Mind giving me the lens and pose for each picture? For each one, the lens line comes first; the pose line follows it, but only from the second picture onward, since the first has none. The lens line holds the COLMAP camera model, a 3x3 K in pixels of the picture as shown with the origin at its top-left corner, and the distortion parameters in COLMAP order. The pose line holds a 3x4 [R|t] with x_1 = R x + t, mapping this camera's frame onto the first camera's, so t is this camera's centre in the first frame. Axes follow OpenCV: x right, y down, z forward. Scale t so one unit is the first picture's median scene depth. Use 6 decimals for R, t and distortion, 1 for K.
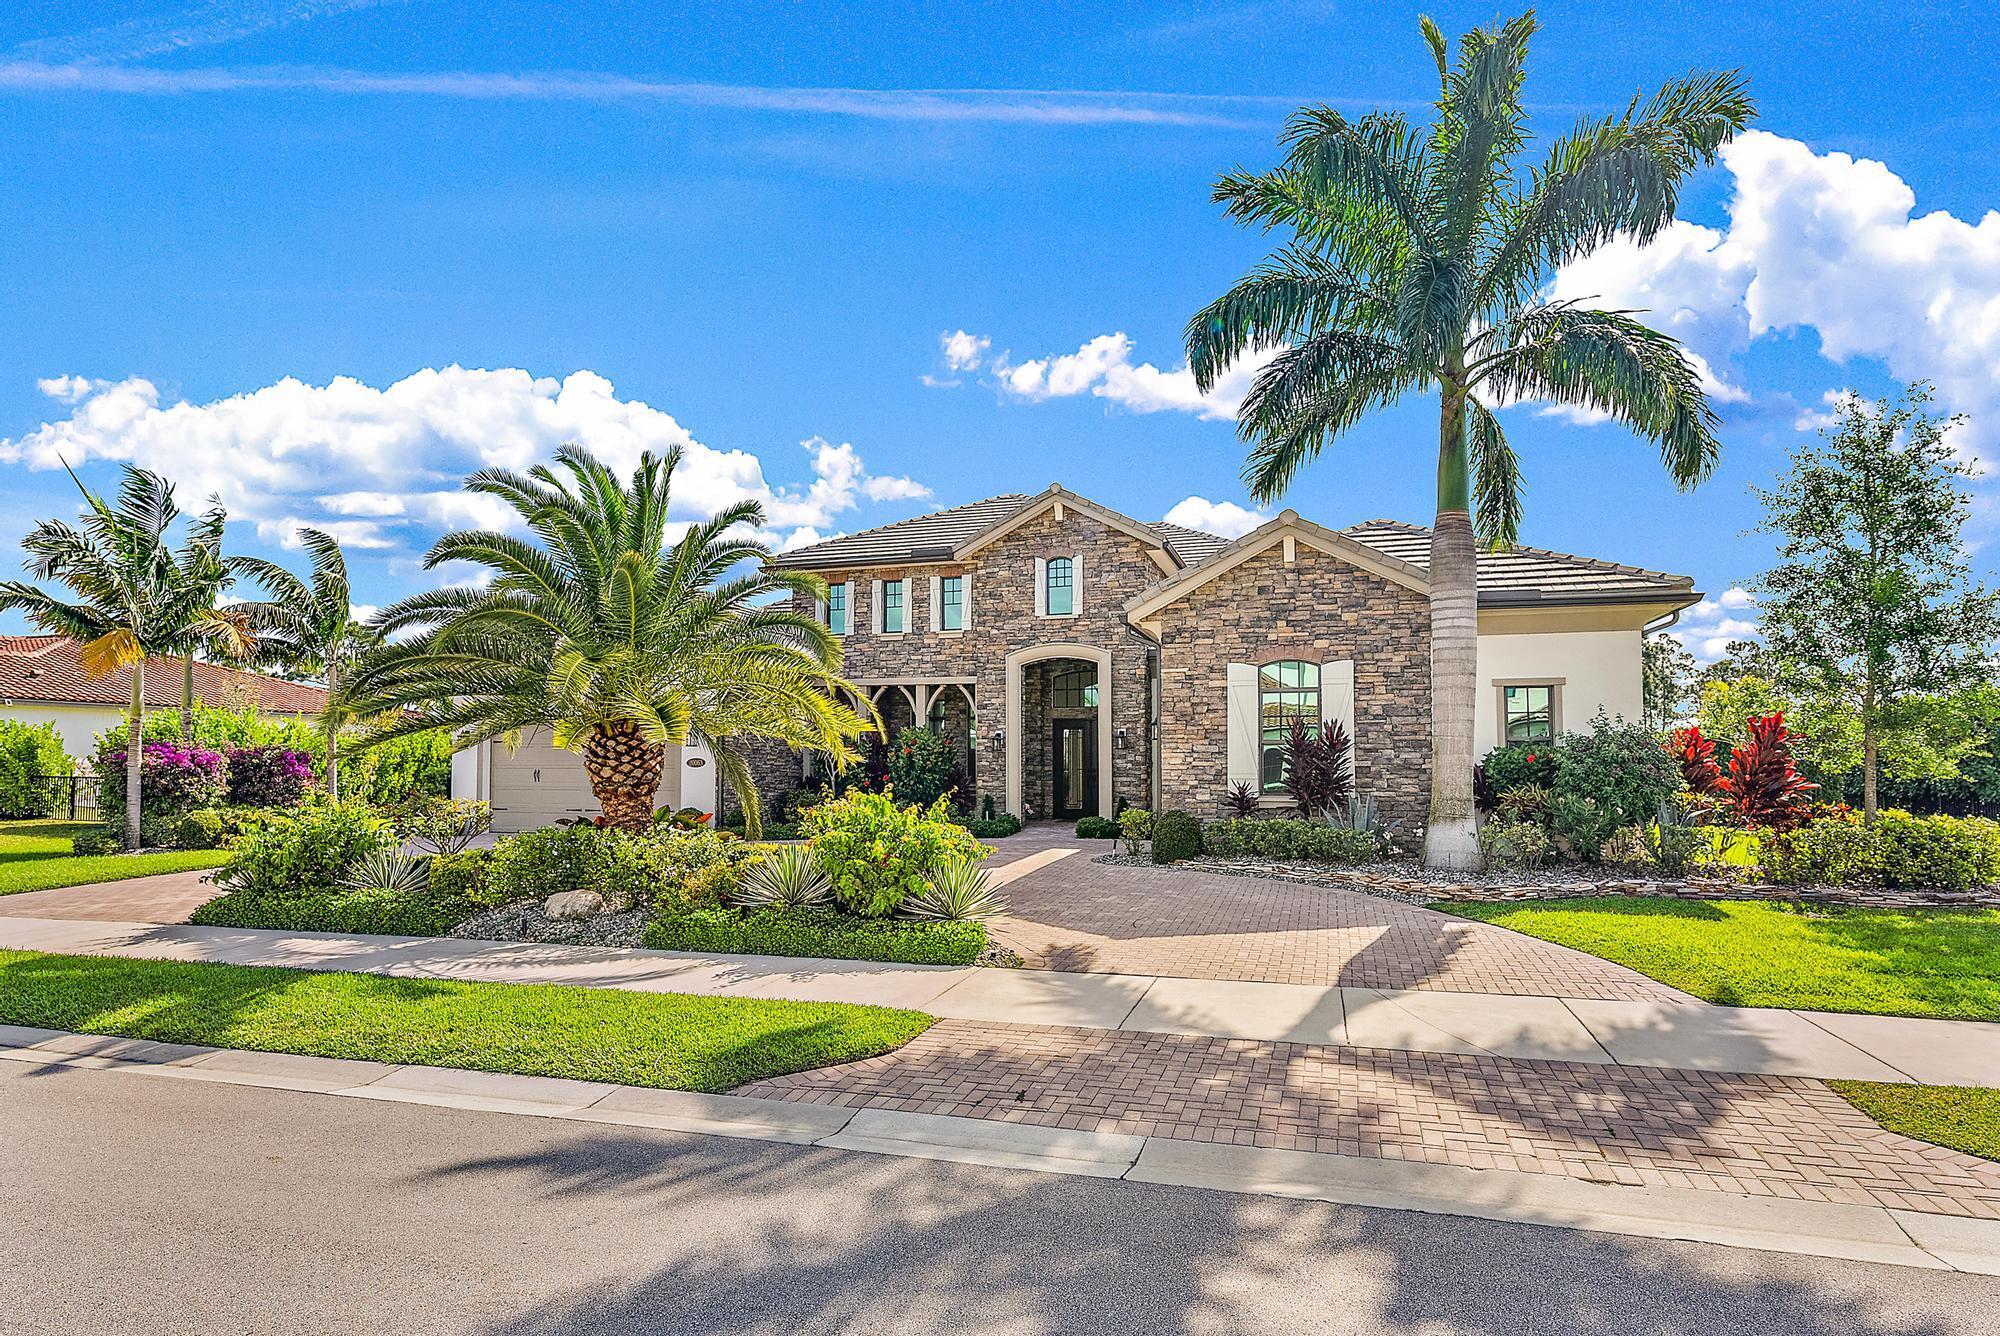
lens RADIAL K [[1066.8, 0, 1019.9], [0, 1066.8, 736.1], [0, 0, 1]] dist [-0.000146, 0.000067]
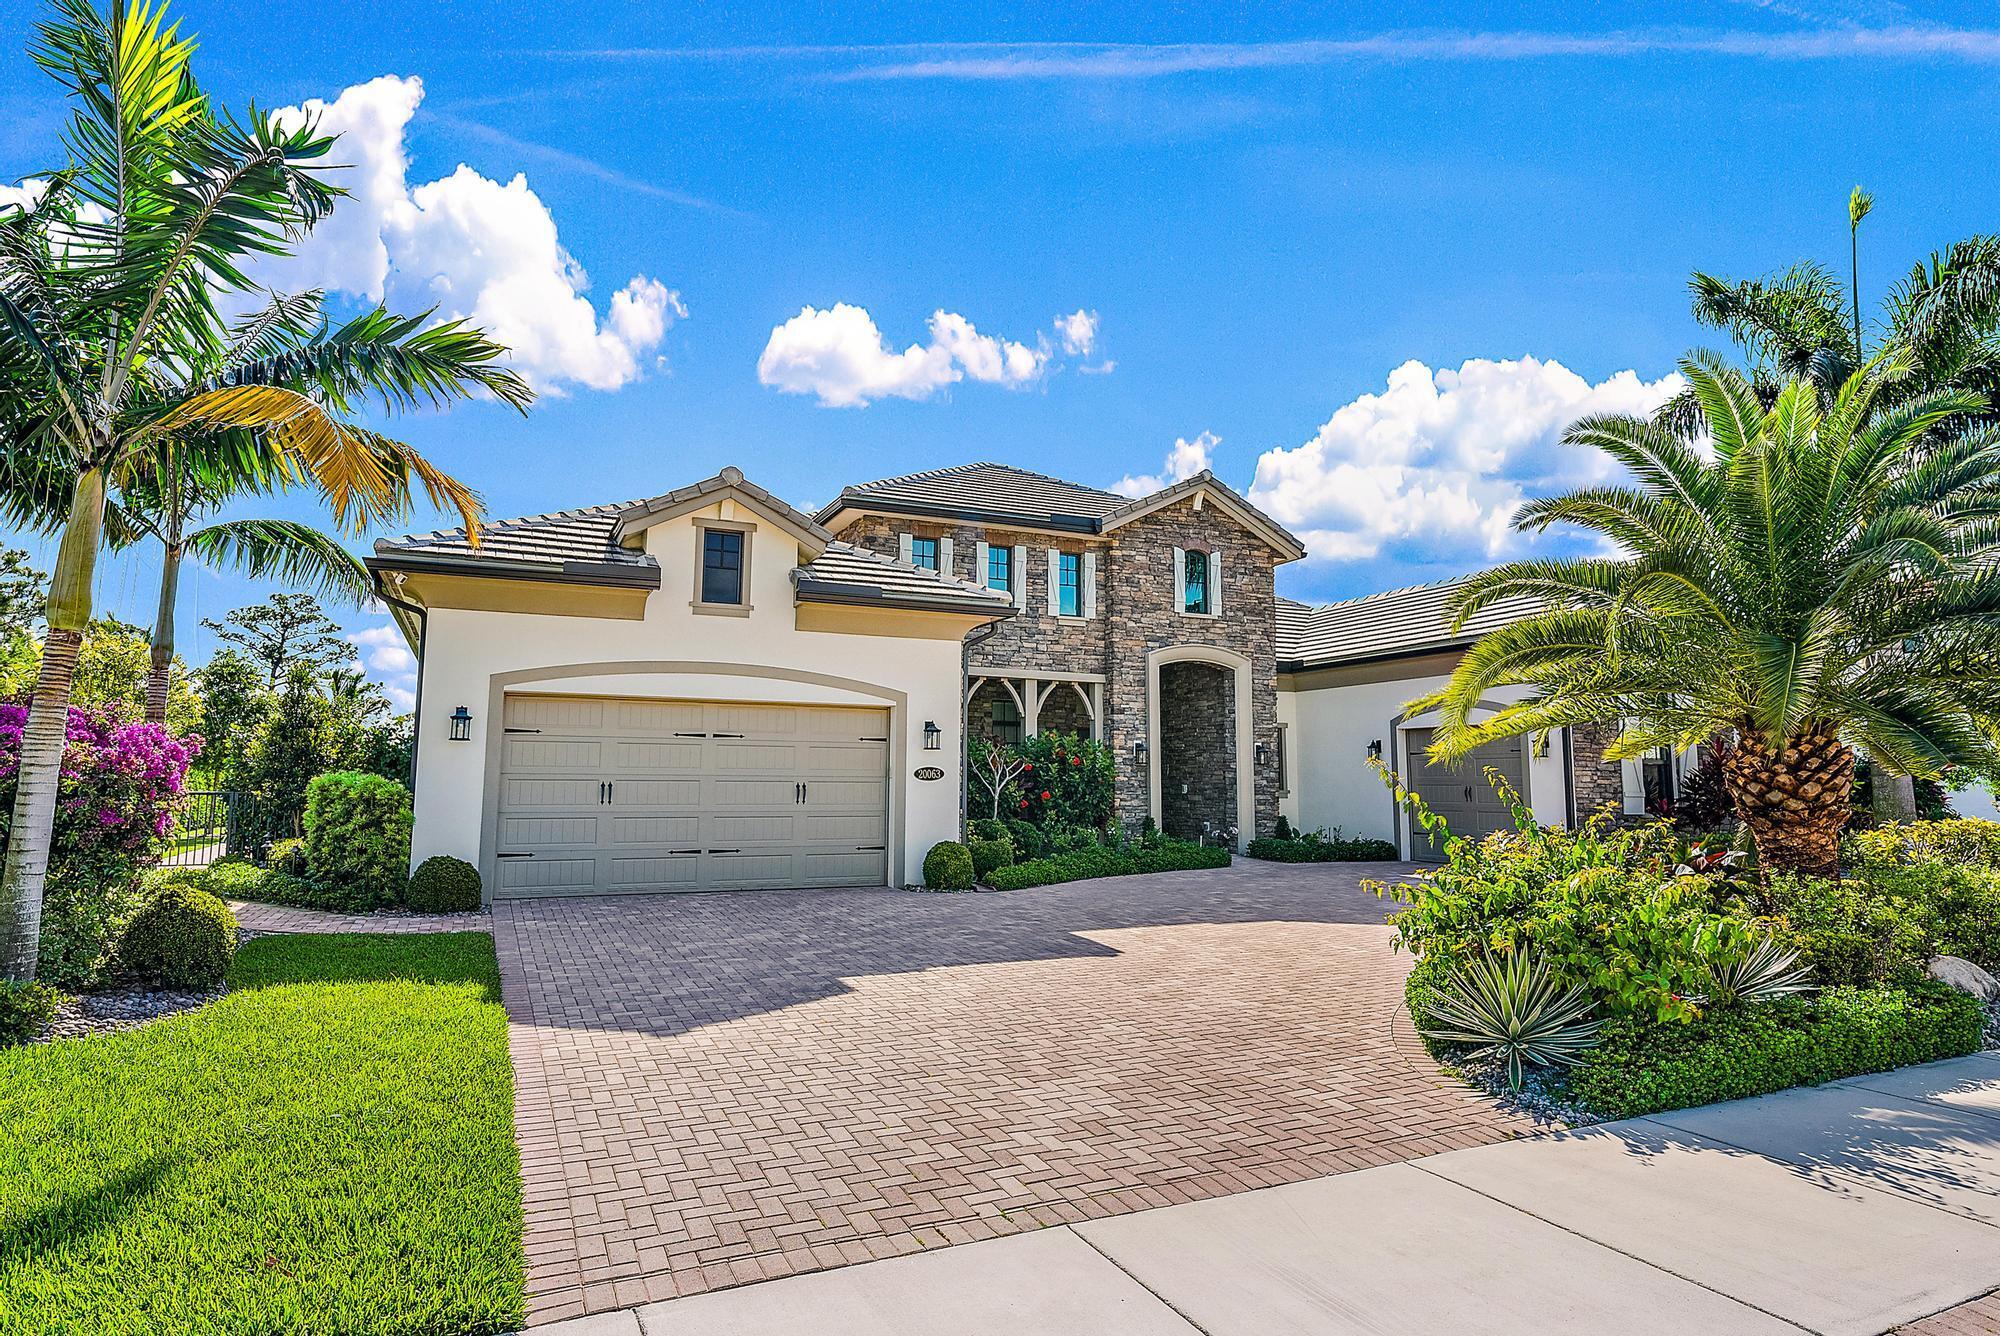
lens RADIAL K [[1130.1, 0, 990.0], [0, 1130.1, 639.6], [0, 0, 1]] dist [0.000952, 0.000188]
pose [[0.761137, 0.087534, 0.642657, -0.973503], [-0.024093, 0.993983, -0.106853, 0.020208], [-0.648143, 0.065846, 0.758667, 0.543908]]
